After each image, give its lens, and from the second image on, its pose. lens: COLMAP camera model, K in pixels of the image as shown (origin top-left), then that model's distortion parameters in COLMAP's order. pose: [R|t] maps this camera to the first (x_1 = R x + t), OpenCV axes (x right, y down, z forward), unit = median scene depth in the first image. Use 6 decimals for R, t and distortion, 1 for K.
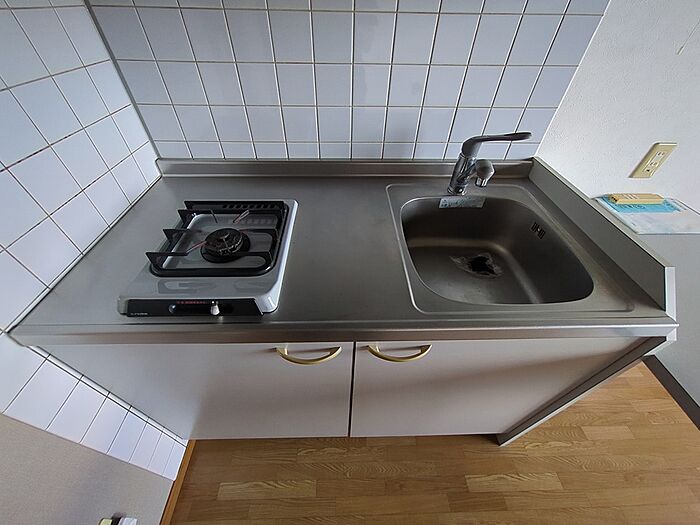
lens RADIAL K [[276.7, 0, 350.0], [0, 276.7, 262.5], [0, 0, 1]] dist [0.001375, 0.000083]
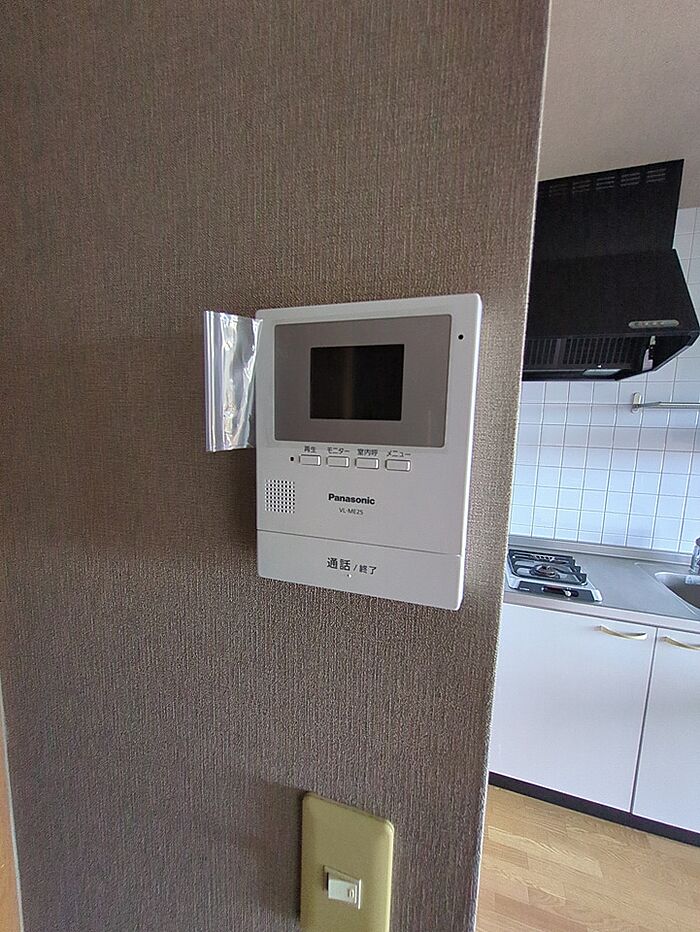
lens RADIAL K [[368.3, 0, 350.0], [0, 368.3, 466.0], [0, 0, 1]] dist [0.001375, 0.000083]
pose [[0.944576, 0.048360, -0.324711, -0.664327], [-0.236689, 0.785724, -0.571503, 0.764573], [0.227496, 0.616684, 0.753623, -1.069482]]
